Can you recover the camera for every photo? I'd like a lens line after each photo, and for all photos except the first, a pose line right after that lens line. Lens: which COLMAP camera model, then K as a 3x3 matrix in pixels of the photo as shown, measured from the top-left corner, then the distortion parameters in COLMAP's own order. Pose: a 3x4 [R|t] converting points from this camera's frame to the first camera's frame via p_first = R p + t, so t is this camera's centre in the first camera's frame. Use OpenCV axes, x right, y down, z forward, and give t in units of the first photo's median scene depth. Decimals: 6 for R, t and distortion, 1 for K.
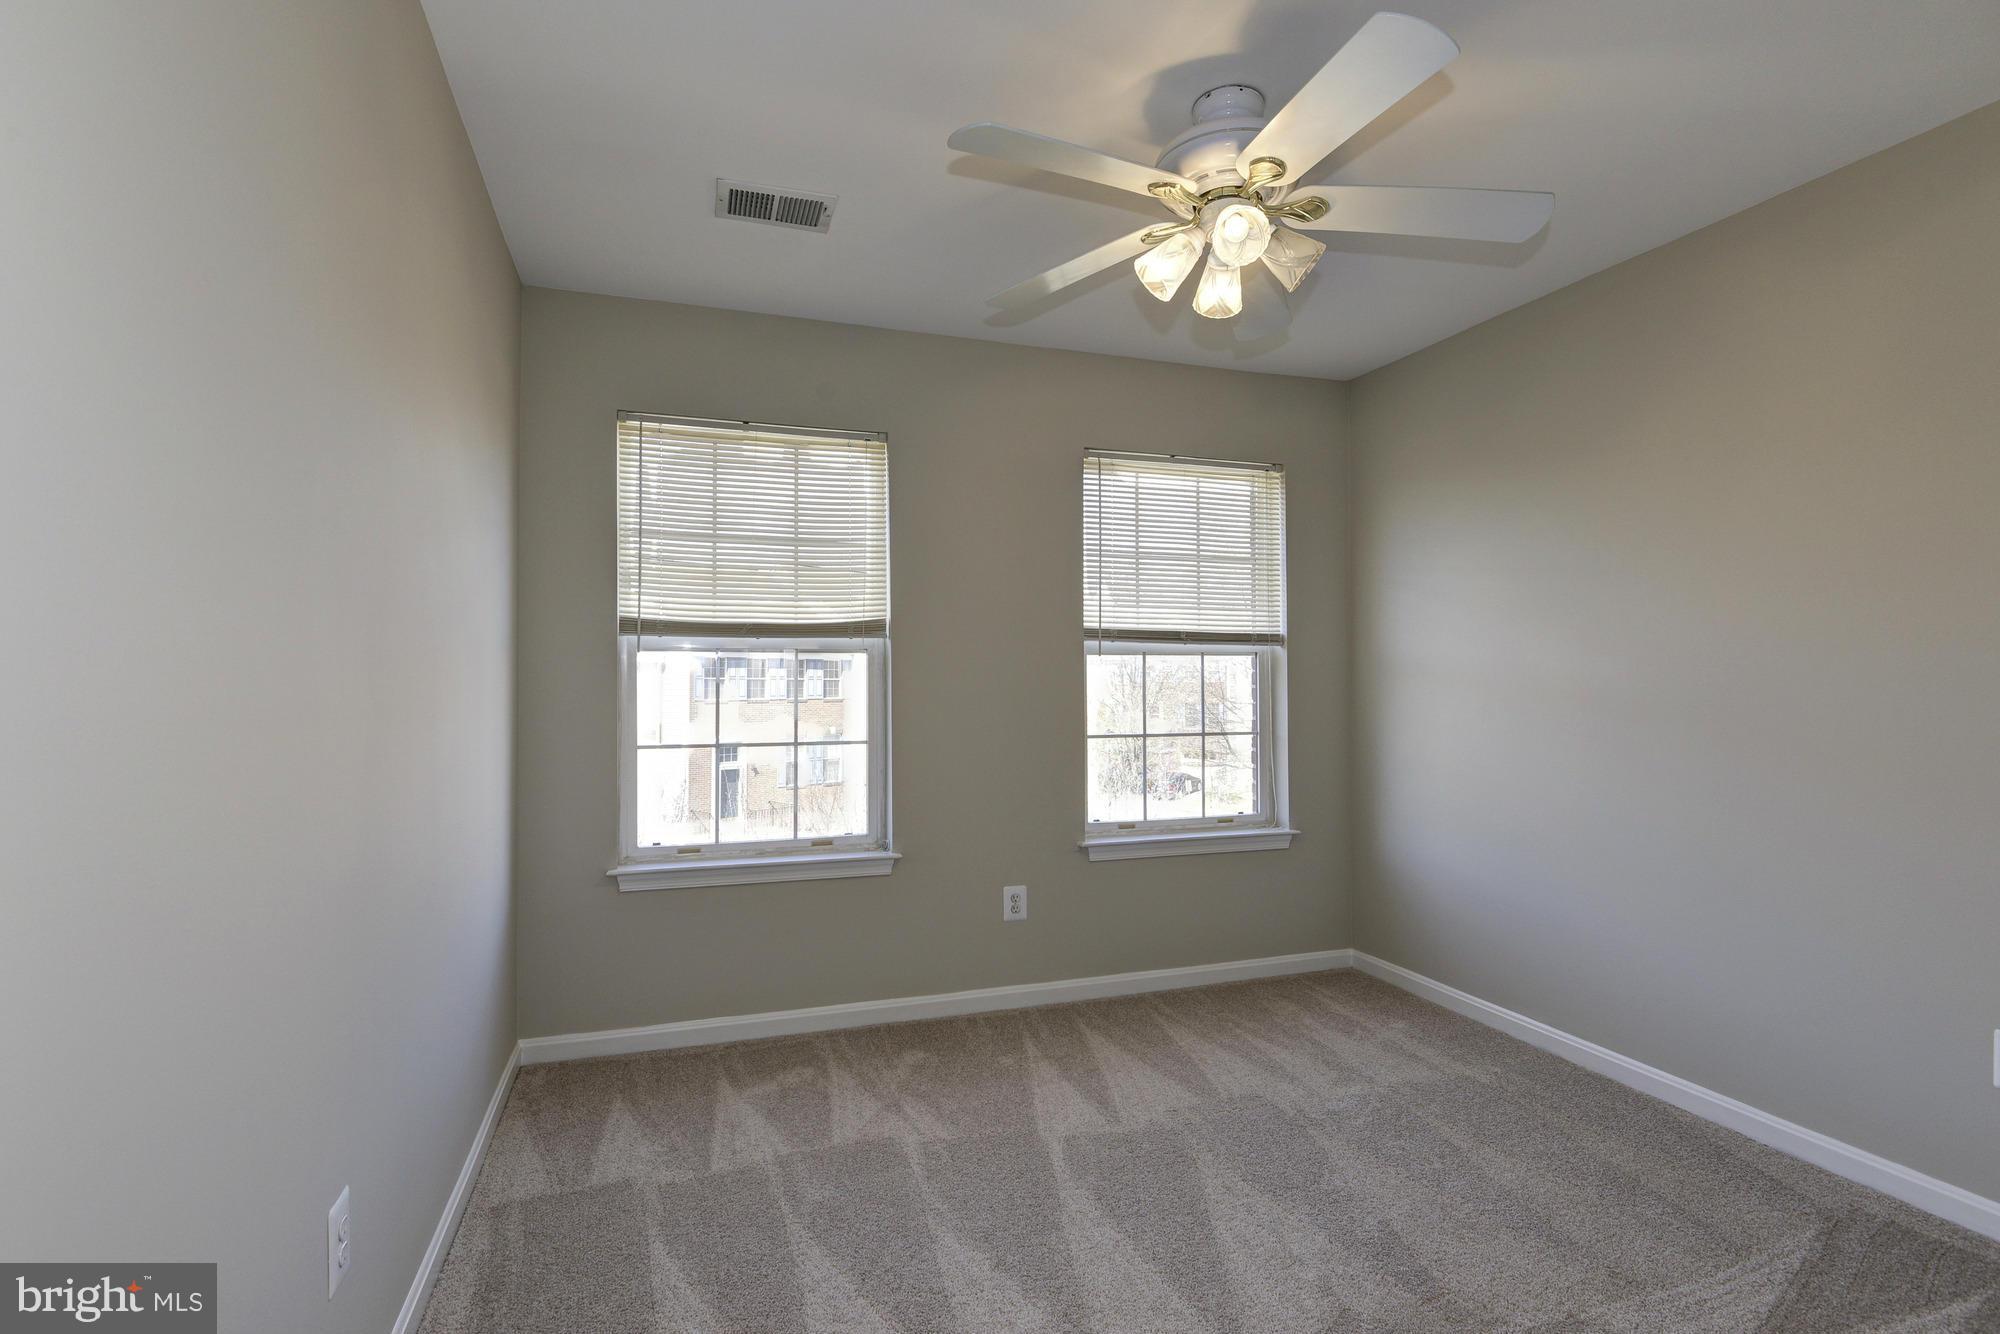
lens RADIAL K [[850.6, 0, 999.5], [0, 850.6, 650.8], [0, 0, 1]] dist [-0.000409, -0.000027]
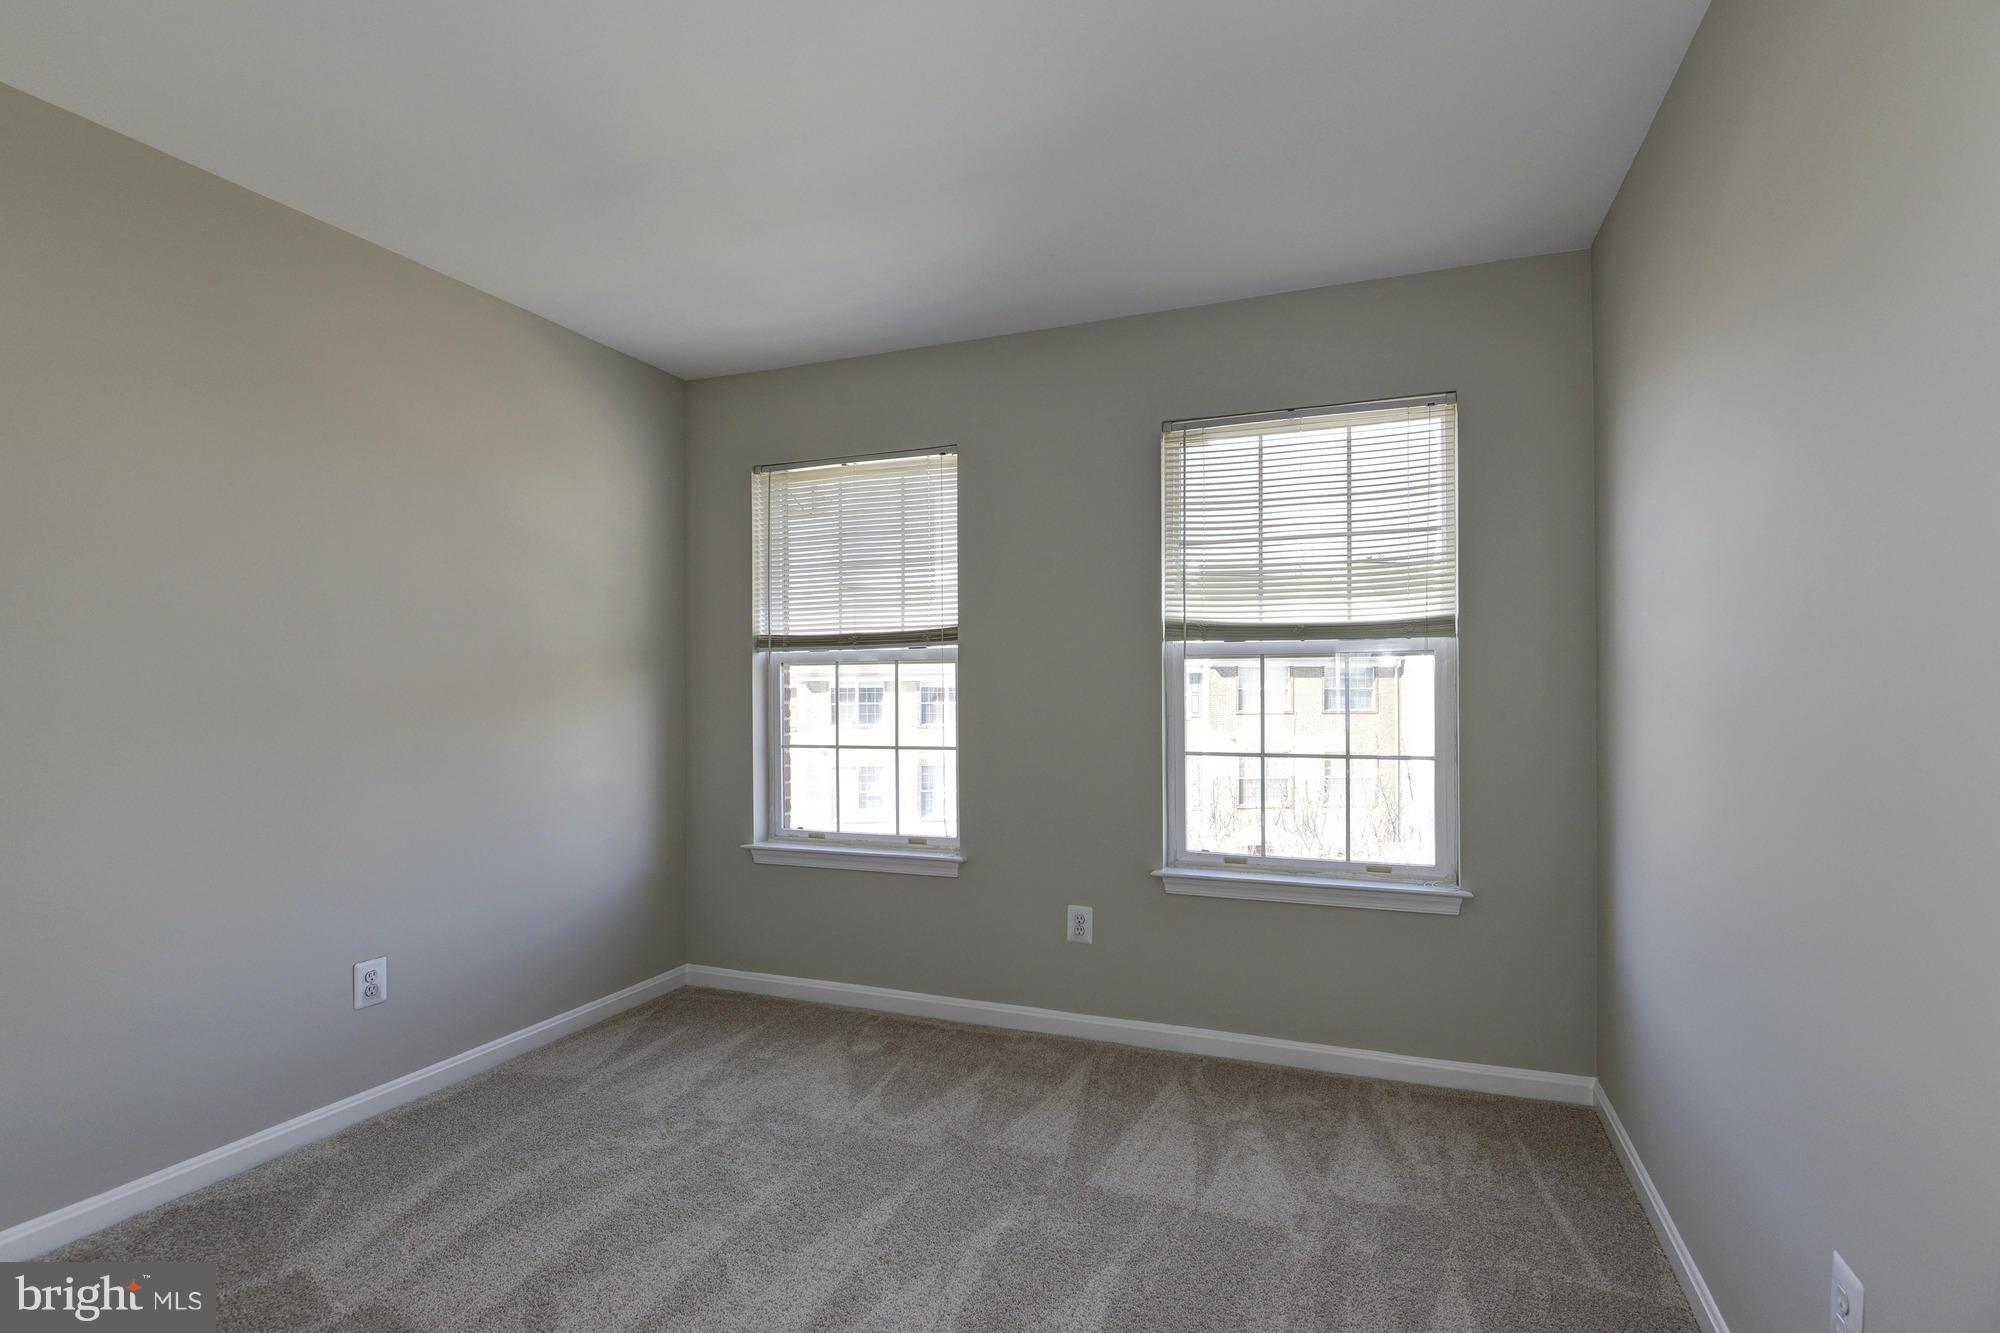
lens RADIAL K [[918.6, 0, 1052.1], [0, 918.6, 669.6], [0, 0, 1]] dist [-0.000084, -0.027905]
pose [[0.801556, -0.012536, -0.597788, 0.530808], [0.022136, 0.999717, 0.008717, 0.005224], [0.597510, -0.020219, 0.801607, 0.161729]]
